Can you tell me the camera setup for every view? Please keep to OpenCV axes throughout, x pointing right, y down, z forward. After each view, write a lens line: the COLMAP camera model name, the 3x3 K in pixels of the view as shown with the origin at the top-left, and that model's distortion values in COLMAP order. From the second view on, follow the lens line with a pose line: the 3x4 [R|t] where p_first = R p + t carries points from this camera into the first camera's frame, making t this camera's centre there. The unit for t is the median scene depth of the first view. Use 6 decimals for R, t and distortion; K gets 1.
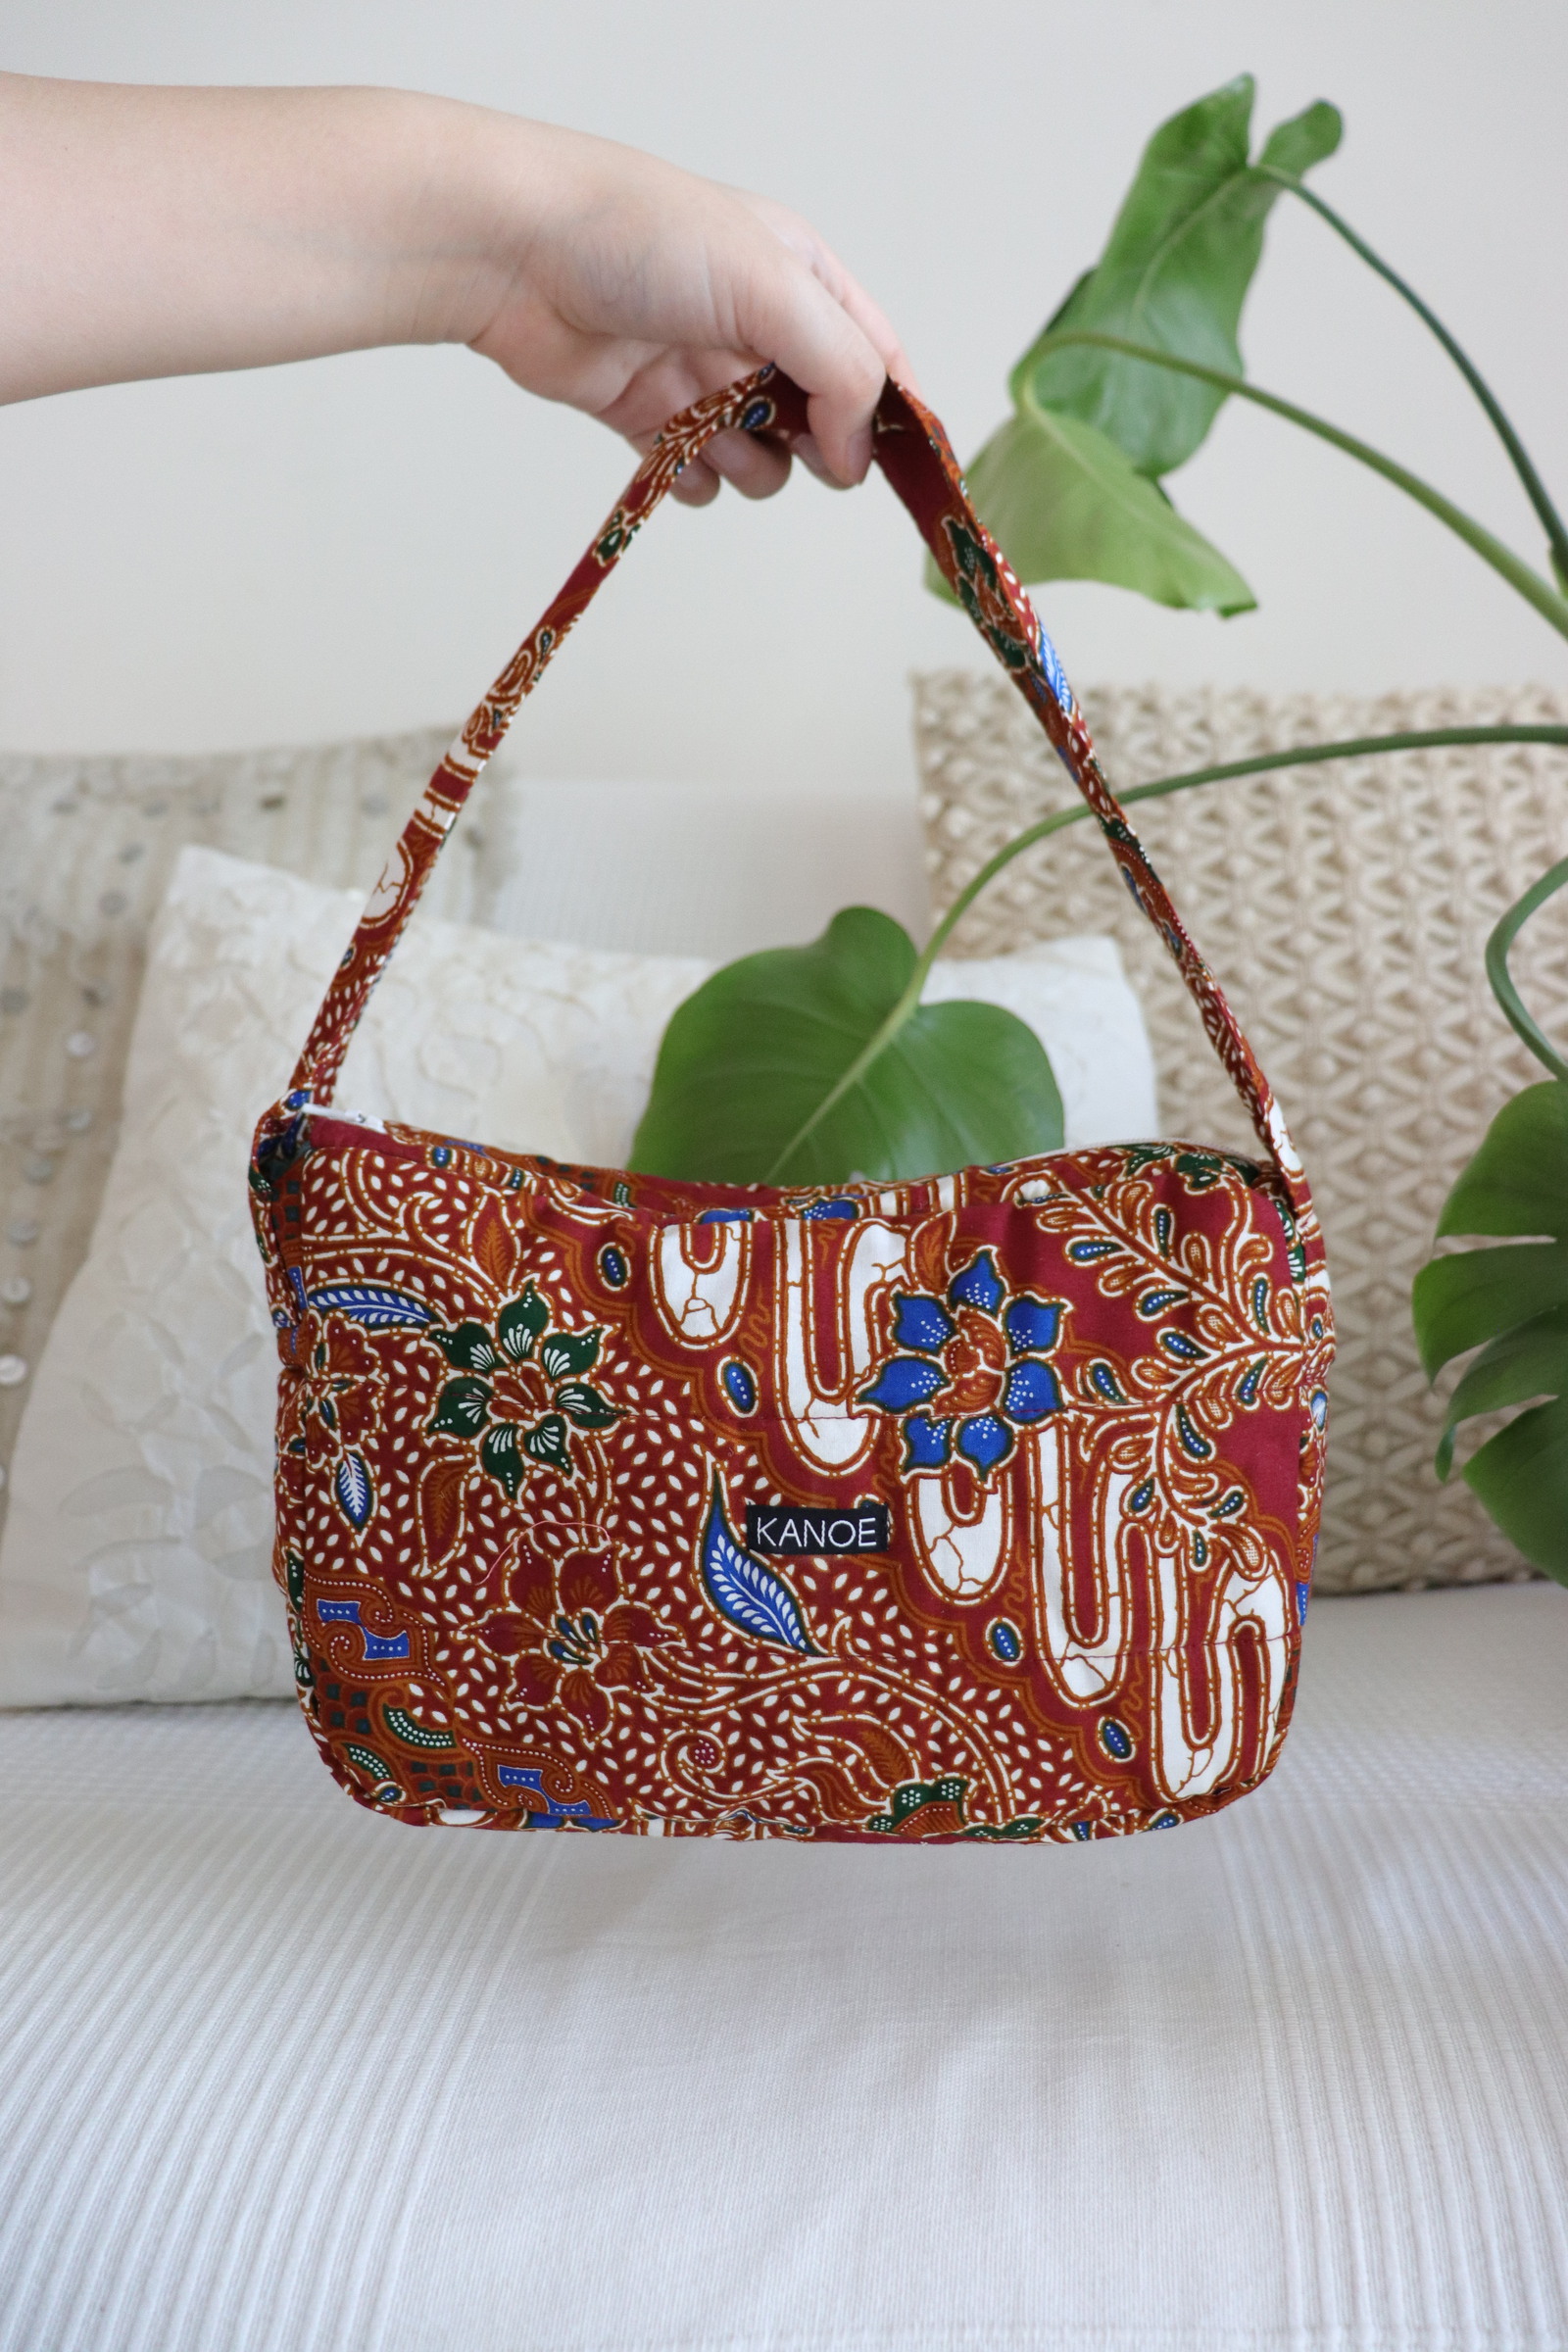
lens RADIAL K [[1909.7, 0, 803.4], [0, 1909.7, 1152.5], [0, 0, 1]] dist [-0.127292, 0.080137]
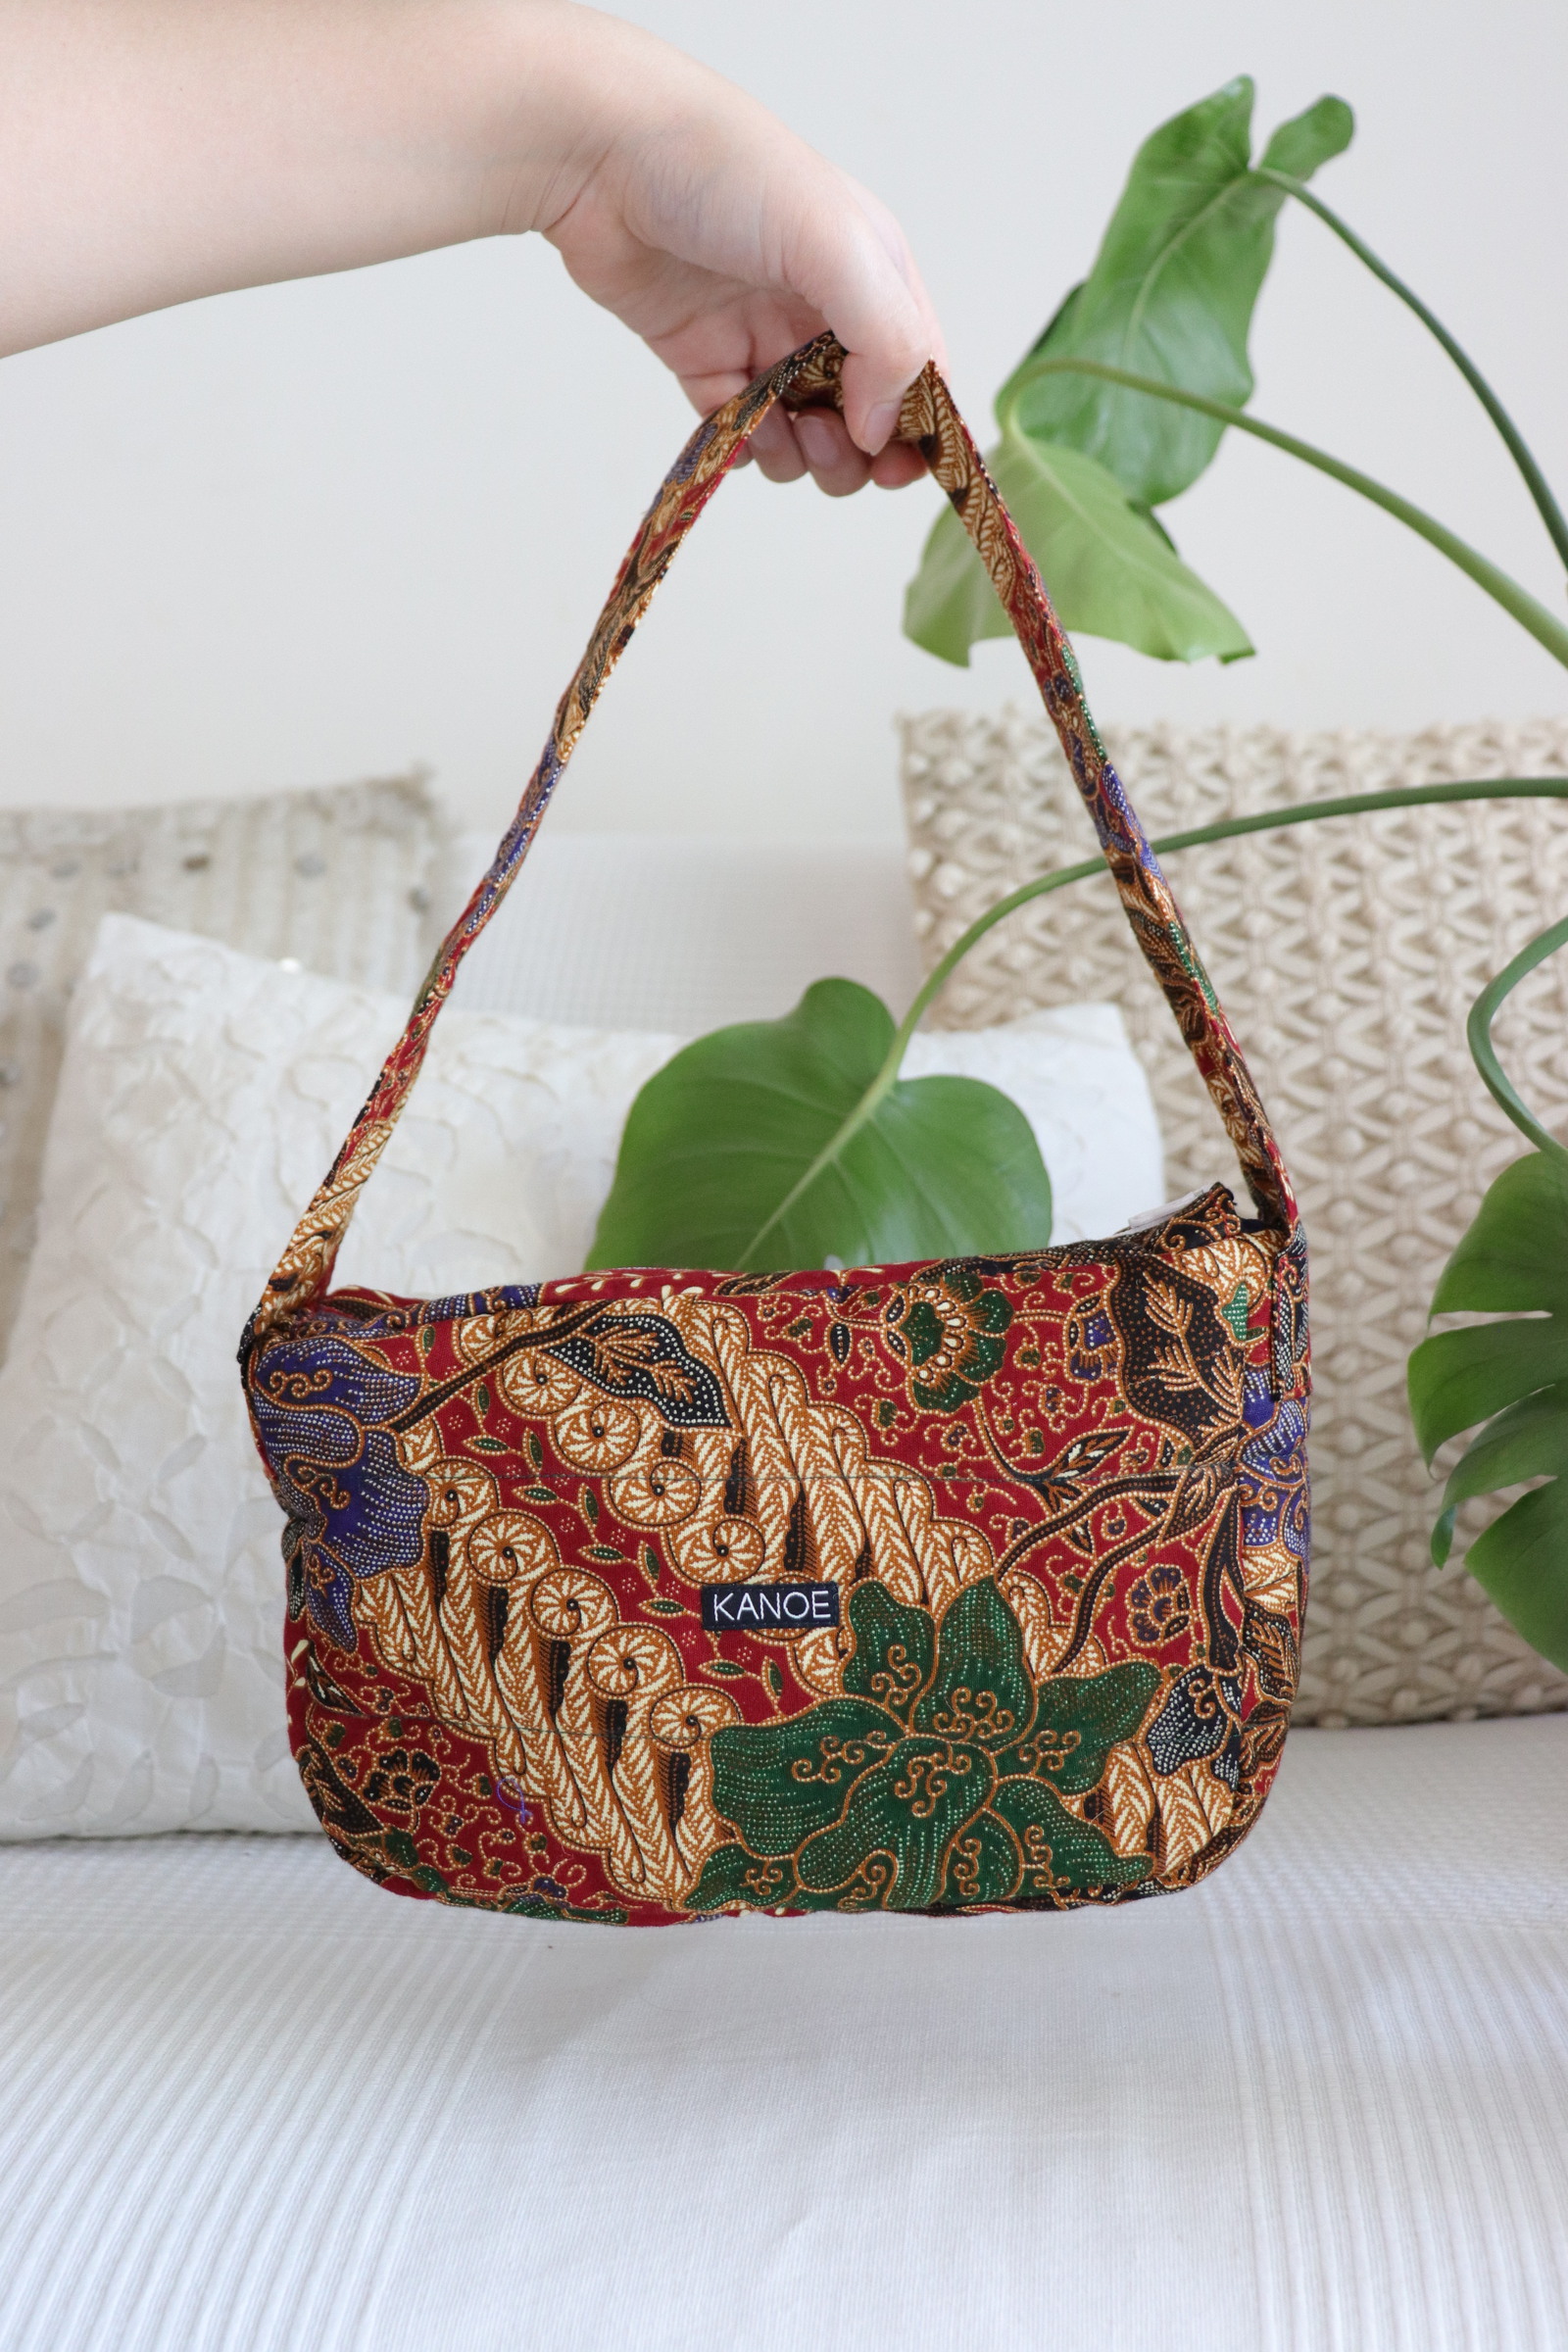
lens RADIAL K [[2333.9, 0, 799.4], [0, 2333.9, 1174.3], [0, 0, 1]] dist [-0.044306, 0.000000]
pose [[0.999950, -0.009831, -0.001704, 0.012077], [0.009762, 0.999284, -0.036562, 0.010371], [0.002063, 0.036543, 0.999330, -0.147260]]
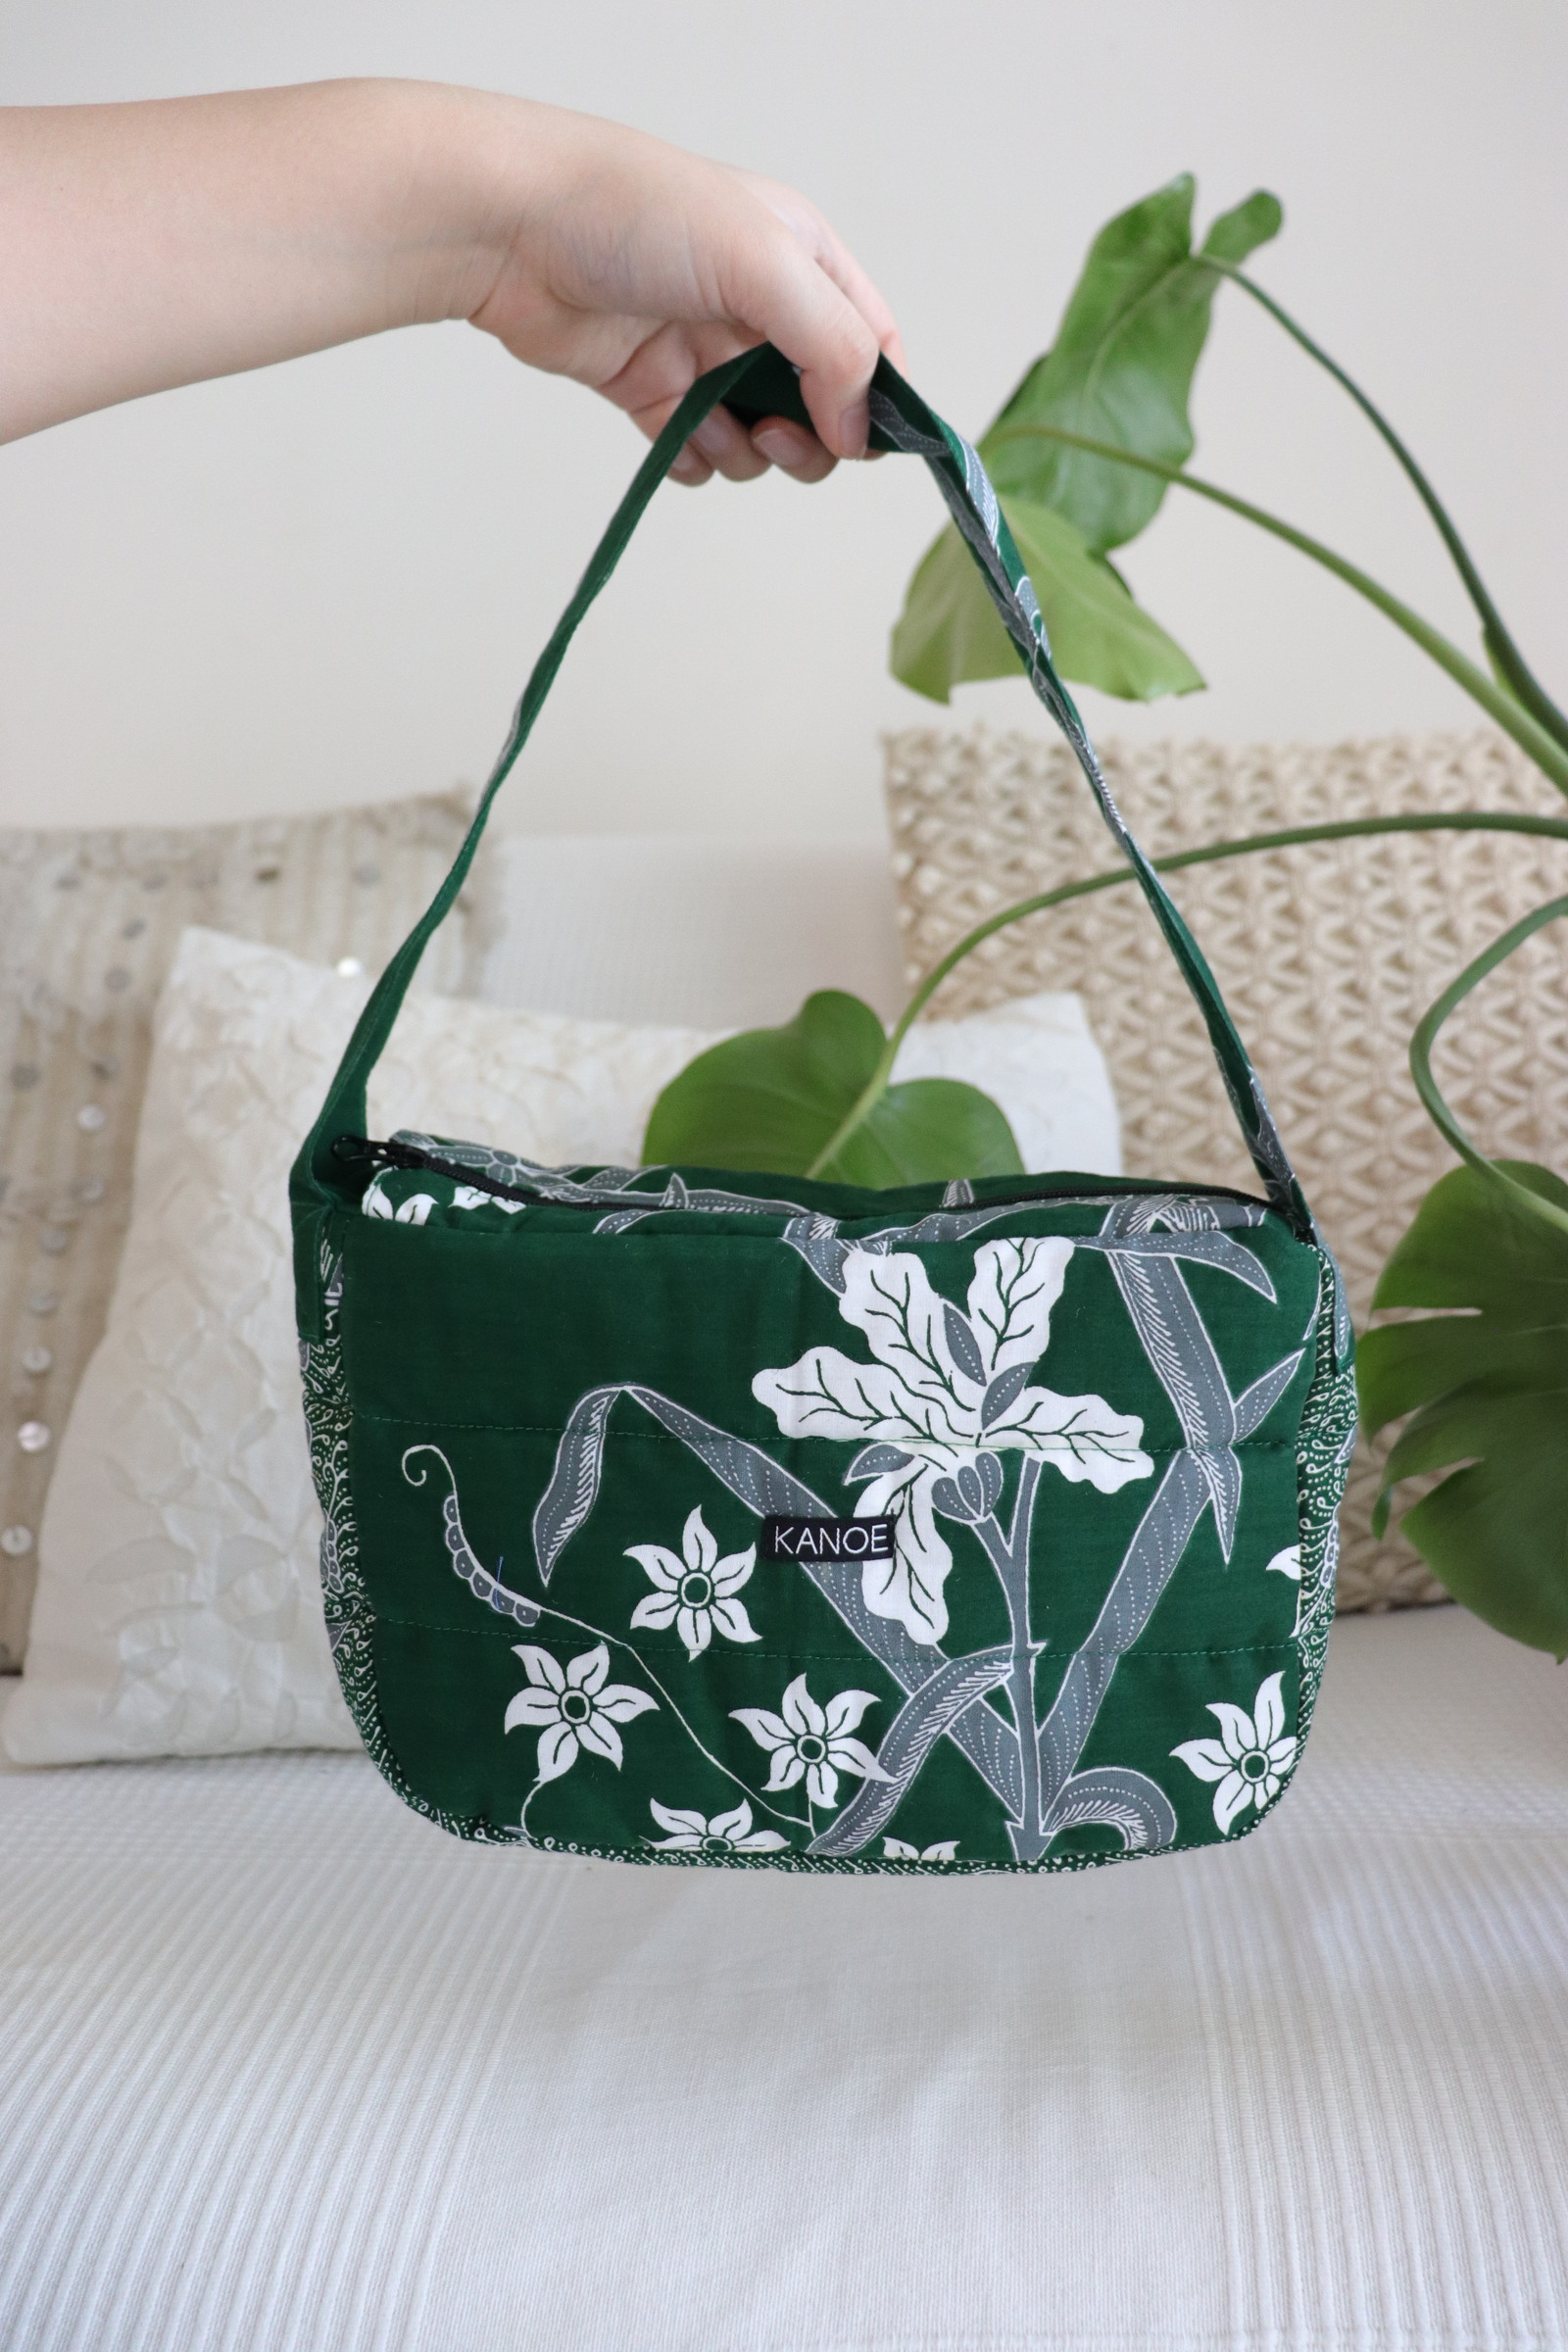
lens RADIAL K [[1909.7, 0, 804.3], [0, 1909.7, 1163.0], [0, 0, 1]] dist [-0.127292, 0.080137]
pose [[0.999753, -0.022216, 0.000112, 0.012462], [0.022211, 0.999610, 0.016908, -0.048422], [-0.000487, -0.016901, 0.999857, -0.052433]]
